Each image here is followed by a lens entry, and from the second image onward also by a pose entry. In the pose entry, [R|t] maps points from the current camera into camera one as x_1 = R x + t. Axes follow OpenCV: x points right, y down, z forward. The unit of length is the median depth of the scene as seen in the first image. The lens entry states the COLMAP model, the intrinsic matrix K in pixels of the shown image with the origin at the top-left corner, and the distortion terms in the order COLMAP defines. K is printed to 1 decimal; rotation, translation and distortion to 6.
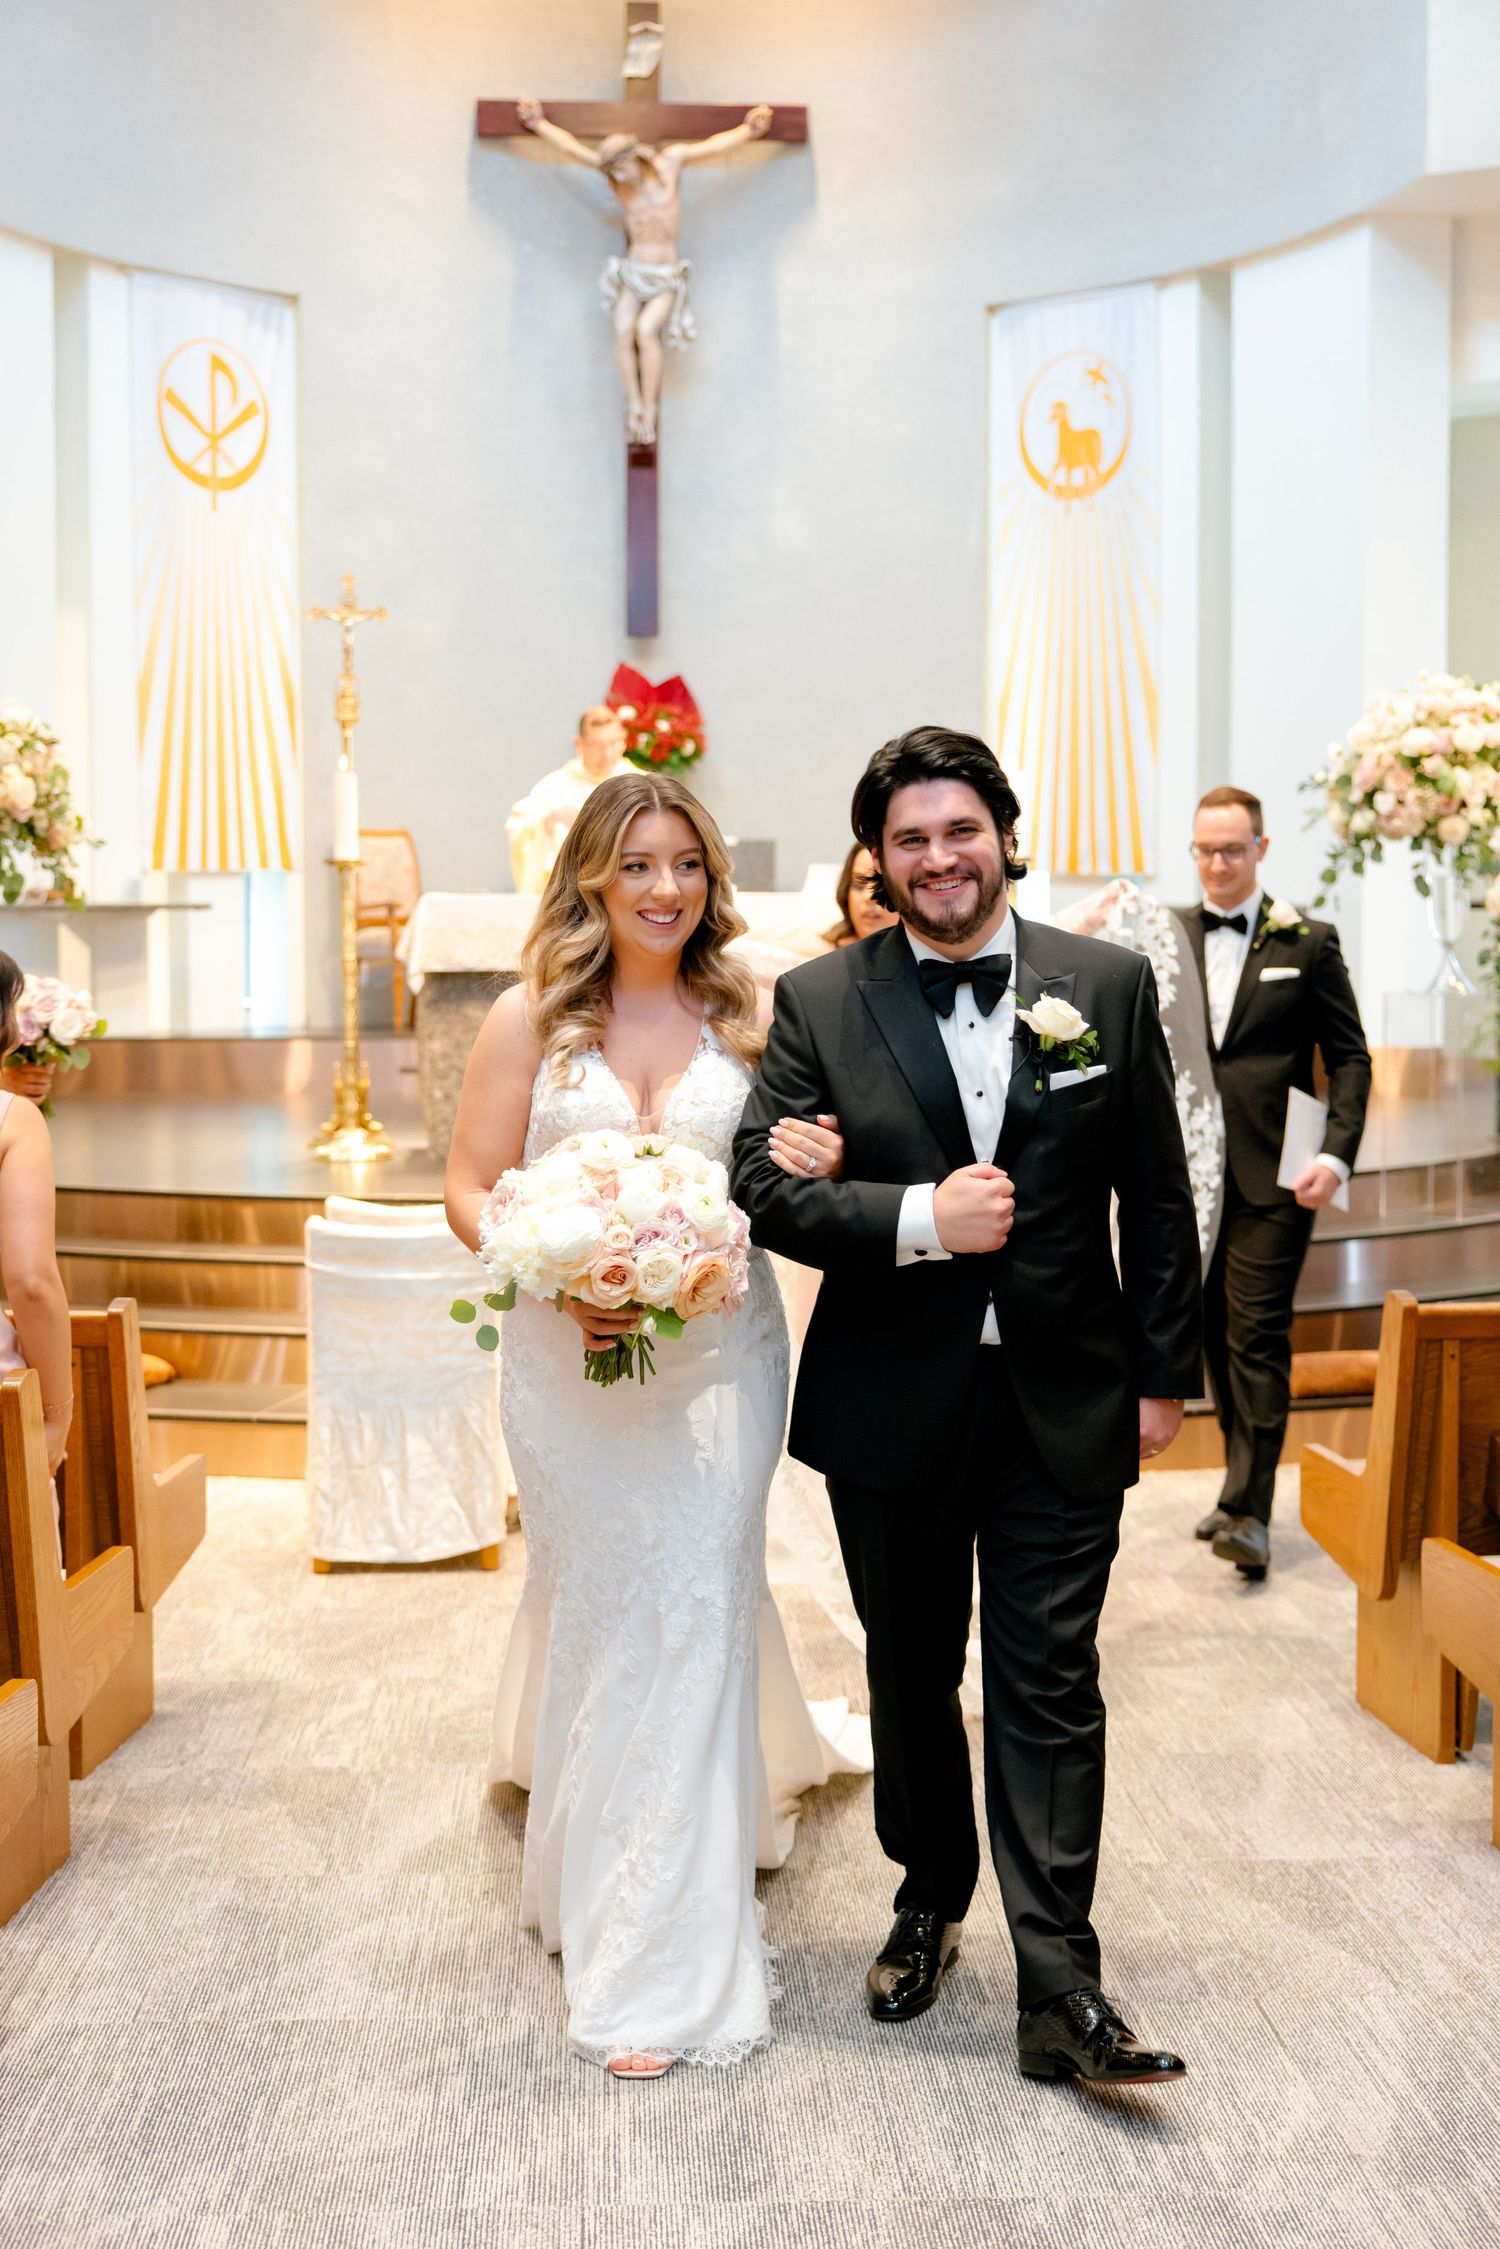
lens RADIAL K [[3205.2, 0, 764.5], [0, 3205.2, 1115.7], [0, 0, 1]] dist [-0.002705, 0.099821]
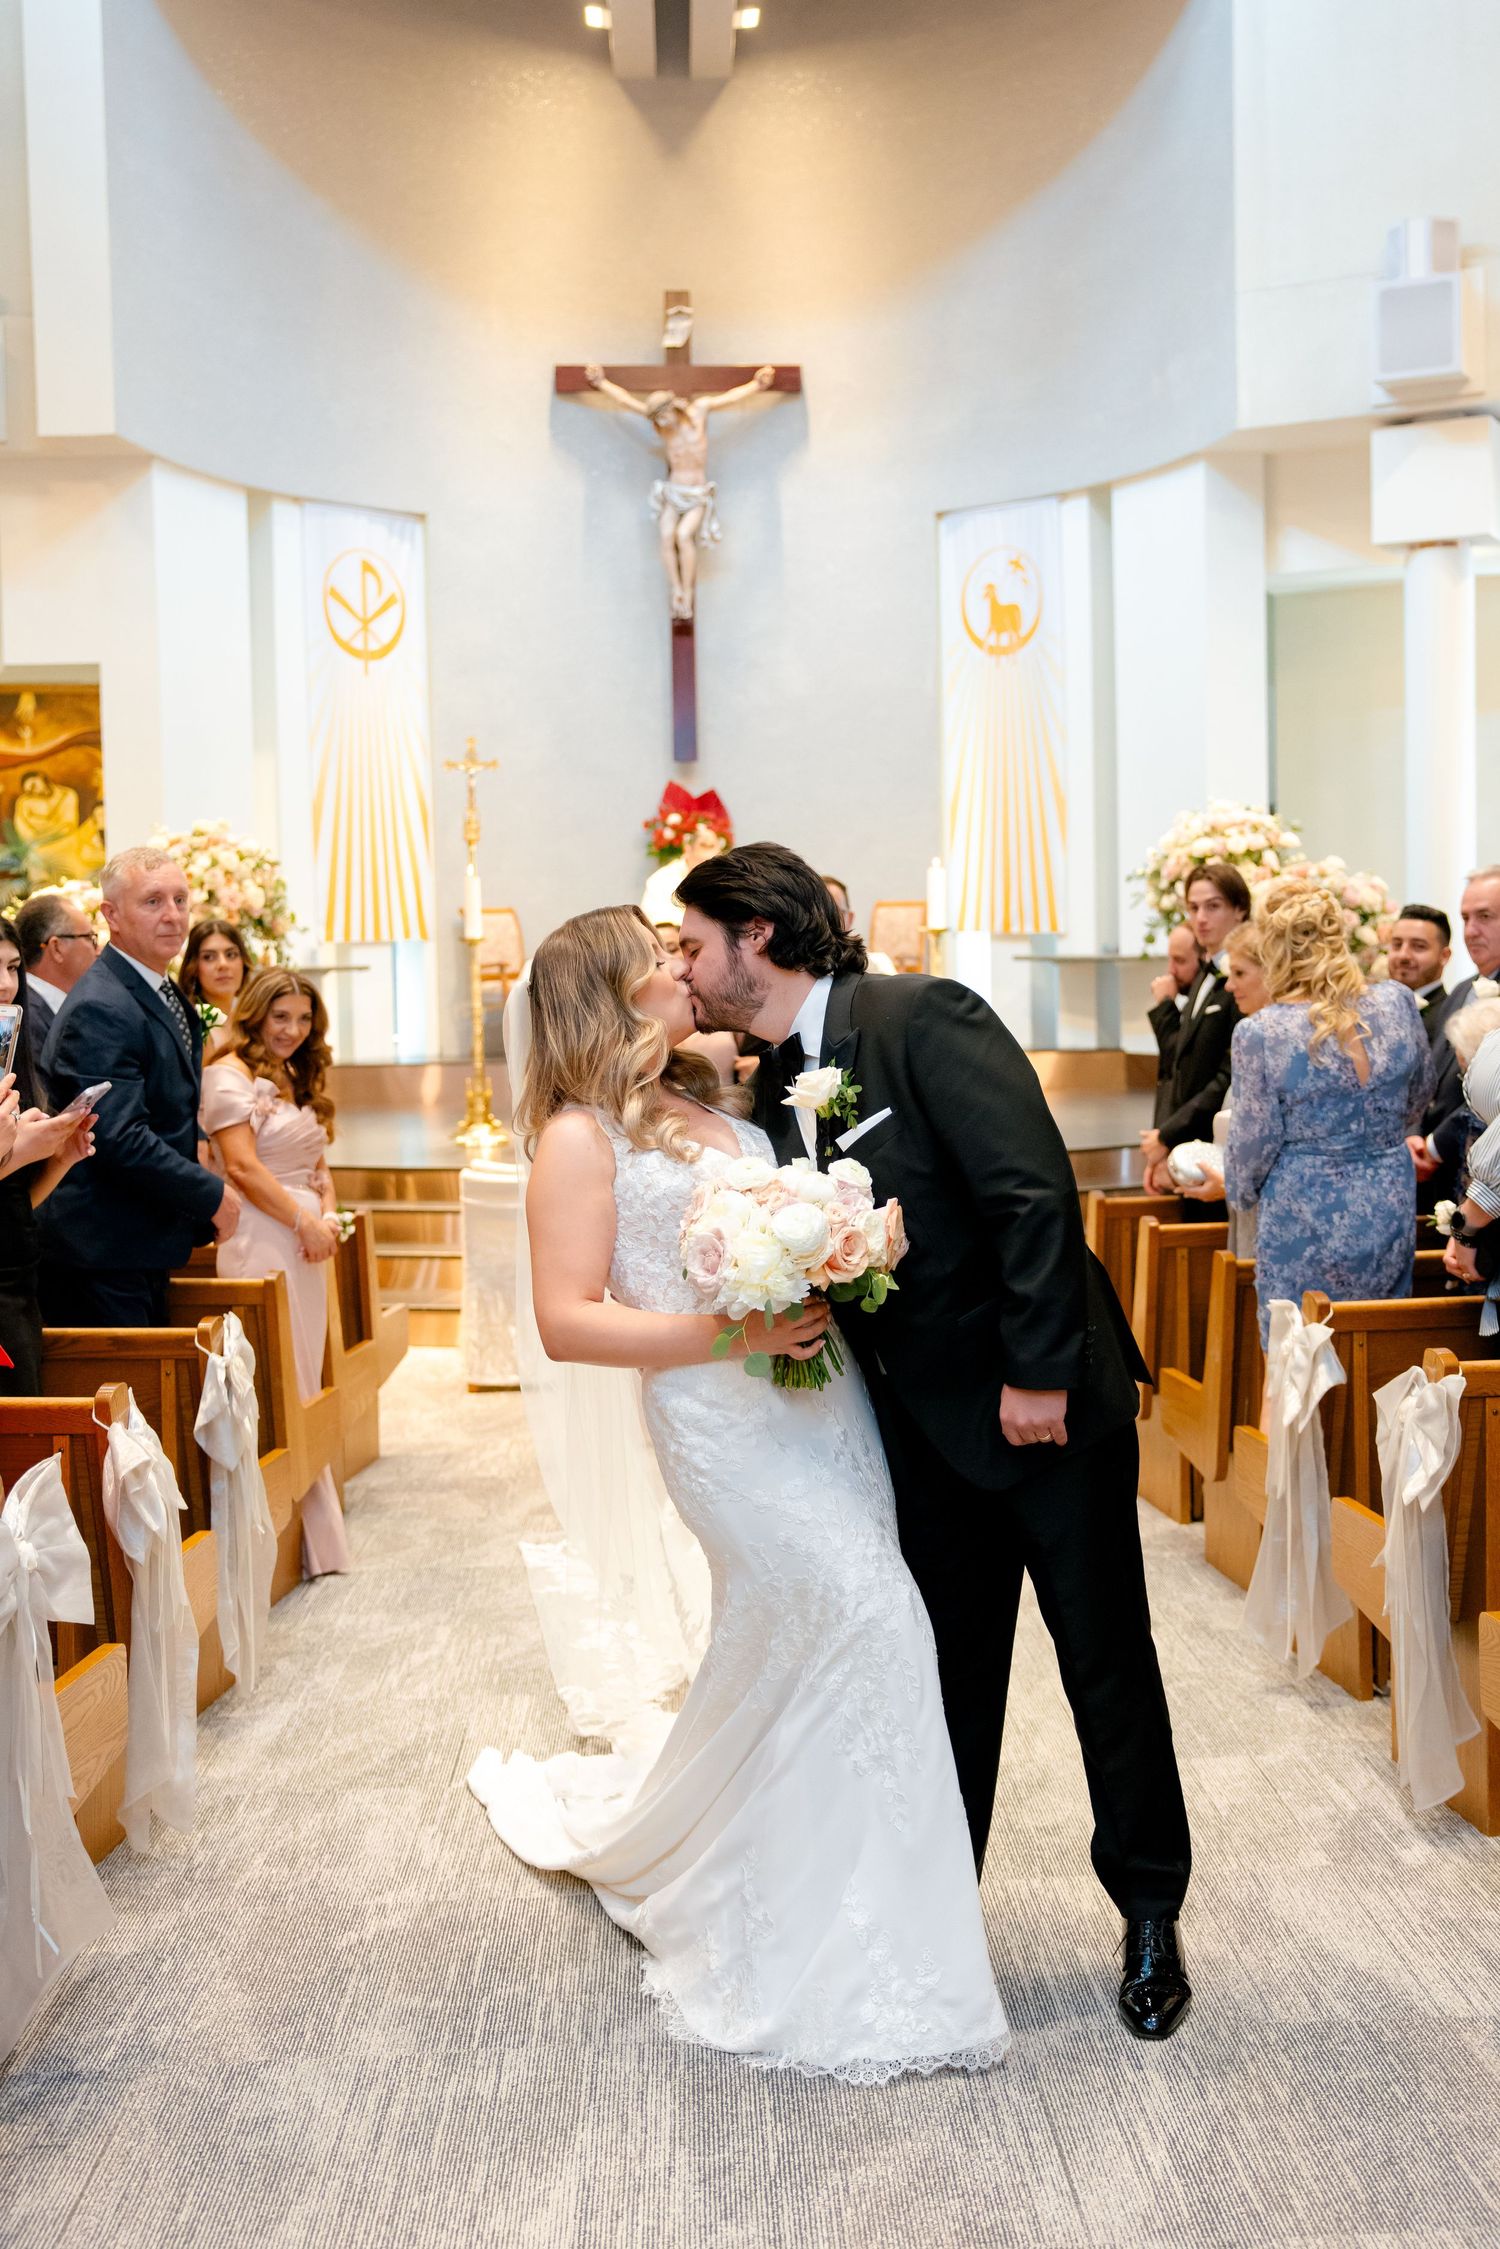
lens RADIAL K [[2846.6, 0, 844.0], [0, 2846.6, 1129.5], [0, 0, 1]] dist [0.027283, -0.016801]
pose [[0.999840, -0.016858, 0.005911, 0.019599], [0.016865, 0.999857, -0.001083, 0.007677], [-0.005892, 0.001183, 0.999982, -0.203563]]
